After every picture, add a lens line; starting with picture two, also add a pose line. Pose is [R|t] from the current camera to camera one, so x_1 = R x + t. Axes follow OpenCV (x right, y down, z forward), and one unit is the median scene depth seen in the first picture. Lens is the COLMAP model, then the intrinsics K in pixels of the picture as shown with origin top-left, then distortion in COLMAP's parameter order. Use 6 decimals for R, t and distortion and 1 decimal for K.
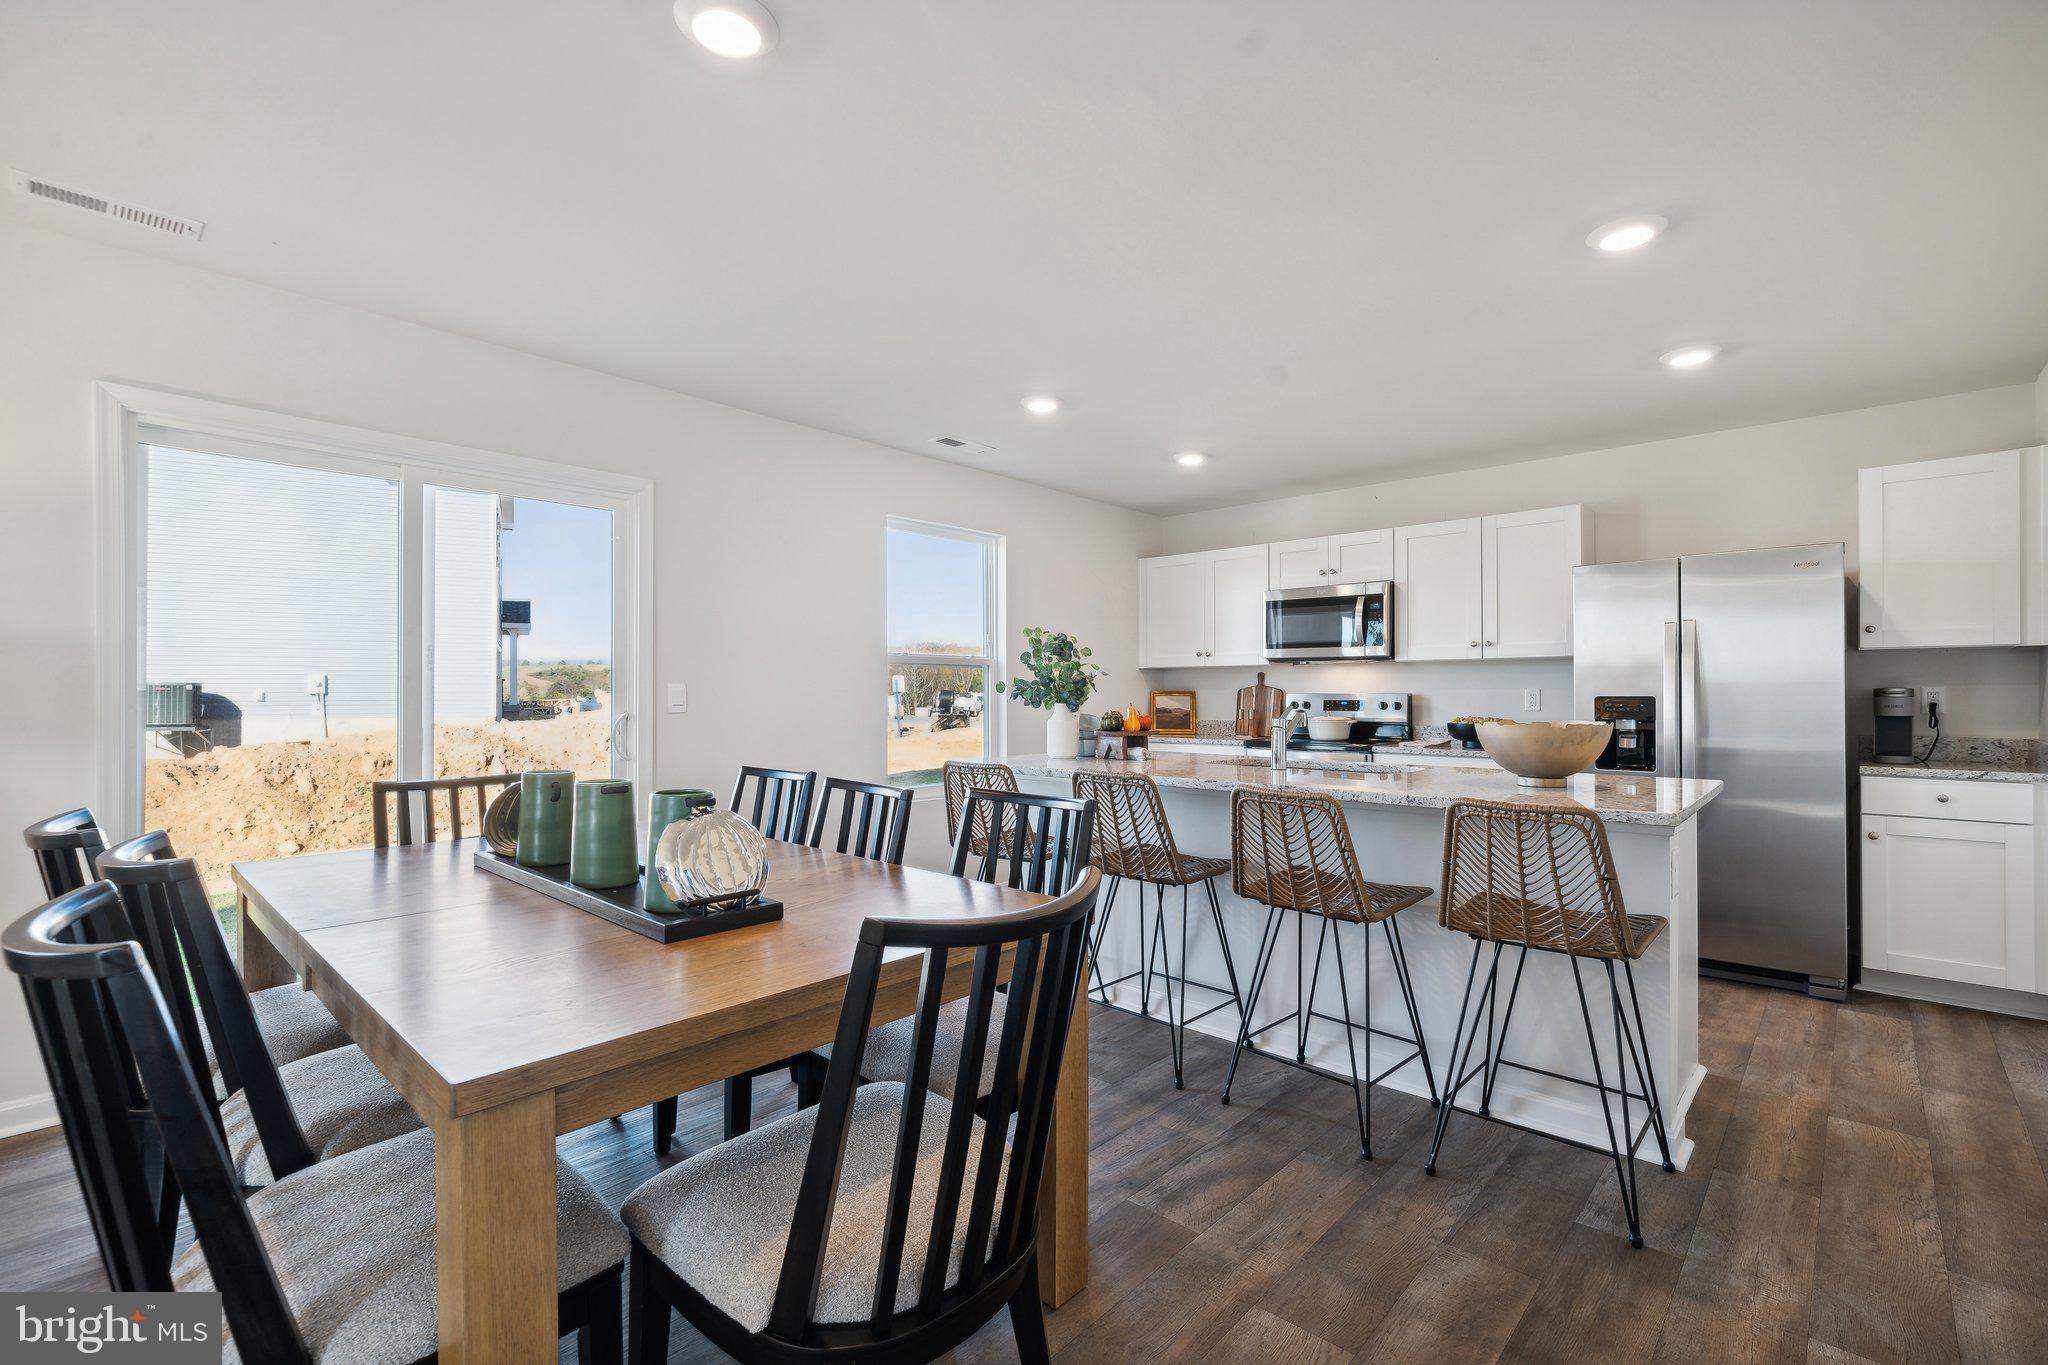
lens RADIAL K [[890.9, 0, 1016.1], [0, 890.9, 692.4], [0, 0, 1]] dist [0.001658, -0.000779]
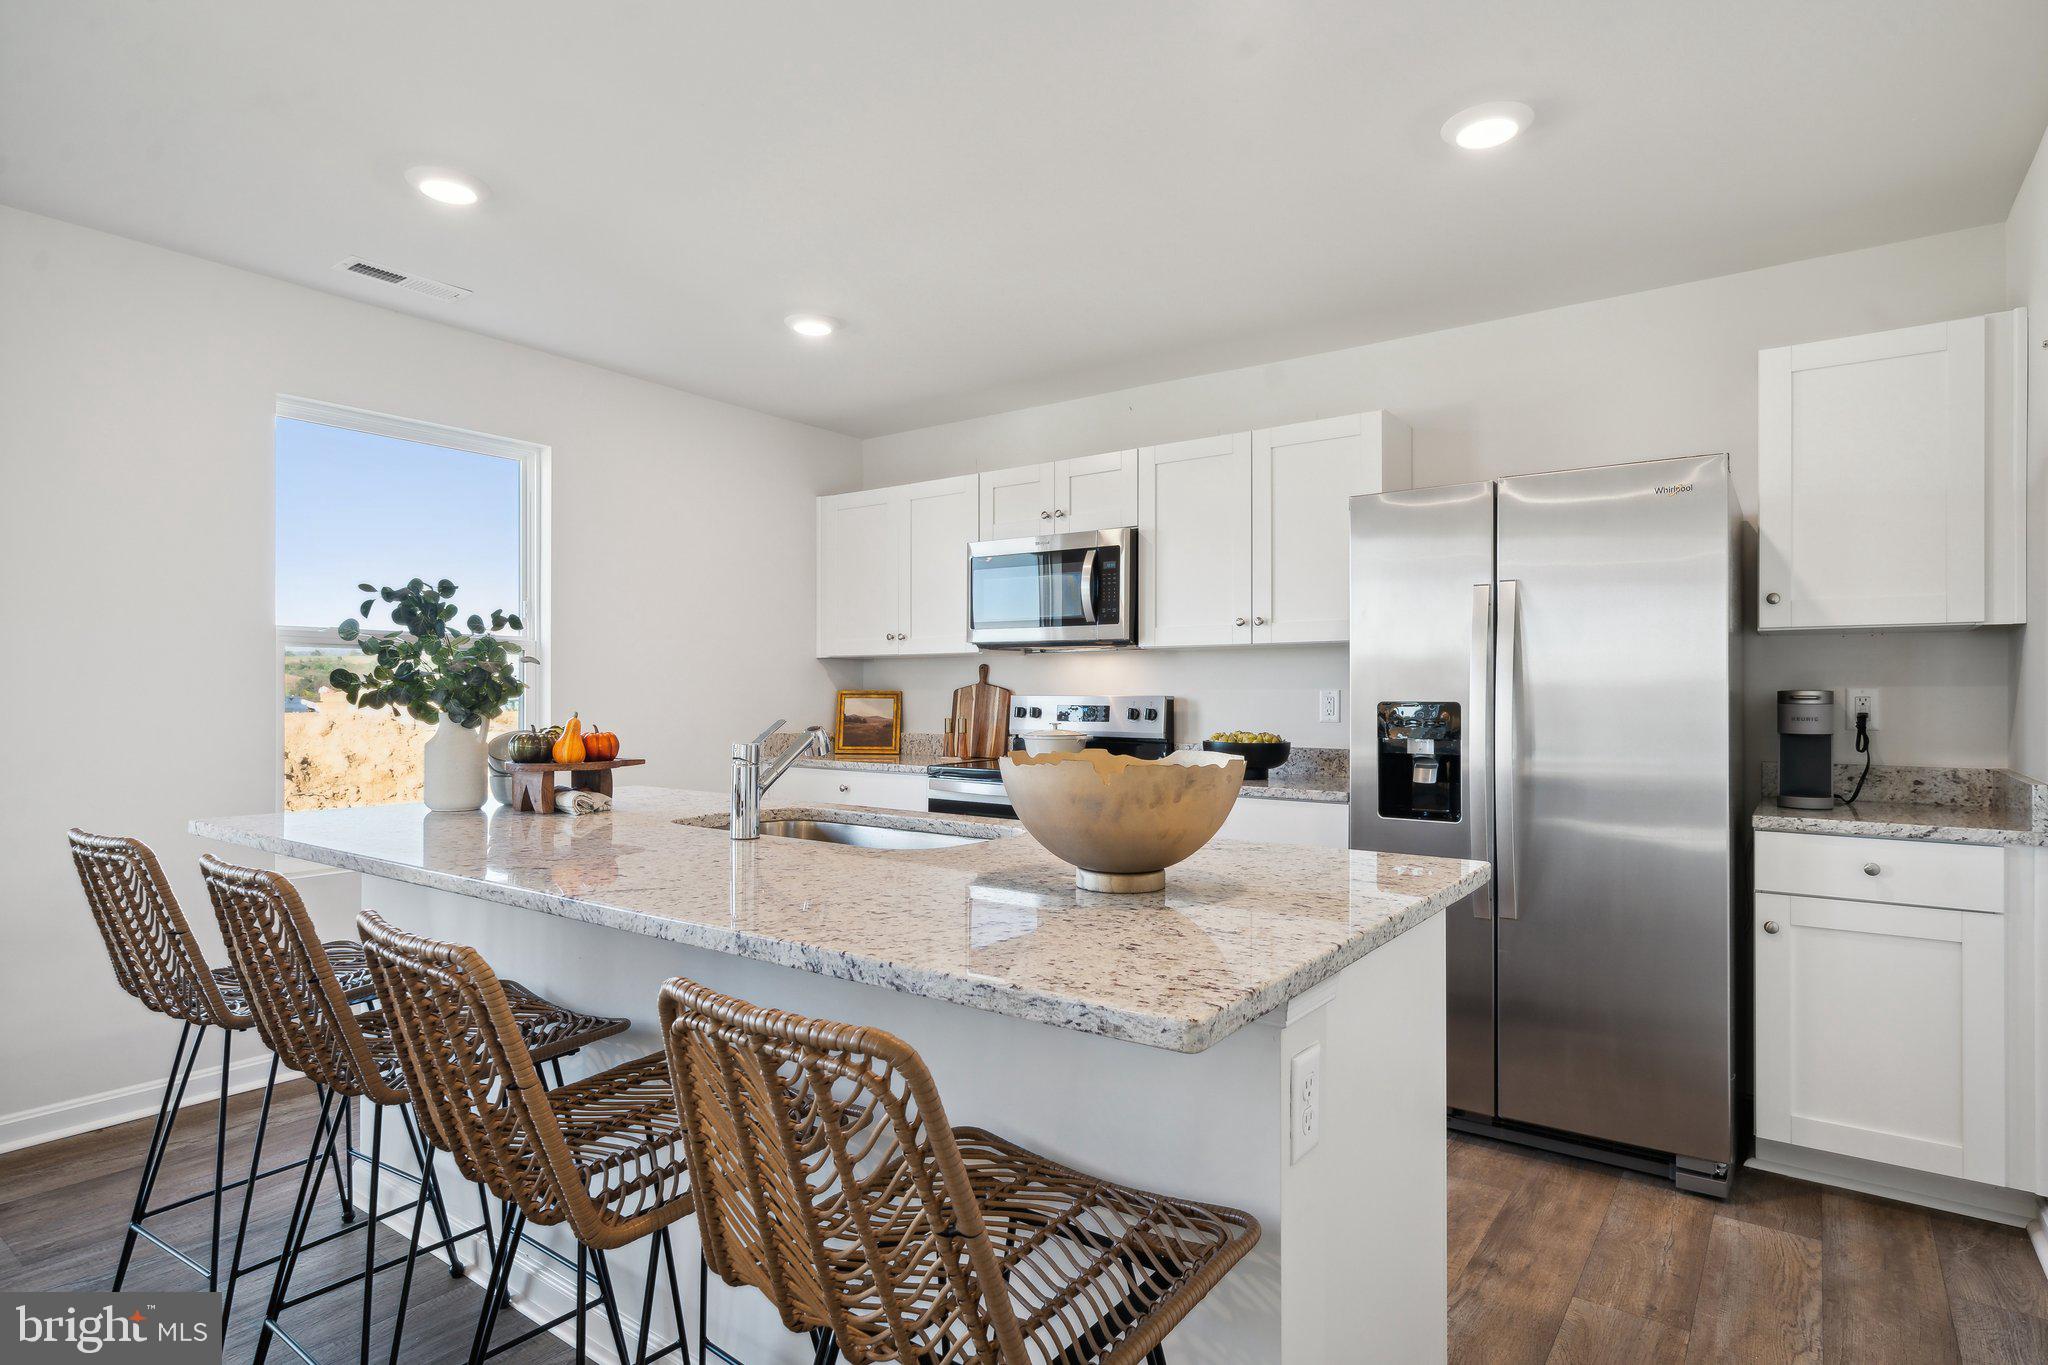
lens RADIAL K [[1043.3, 0, 1019.8], [0, 1043.3, 692.2], [0, 0, 1]] dist [-0.000284, -0.000290]
pose [[0.994315, 0.003483, 0.106420, 0.340973], [-0.003522, 0.999994, 0.000179, -0.001644], [-0.106419, -0.000553, 0.994321, 0.313017]]
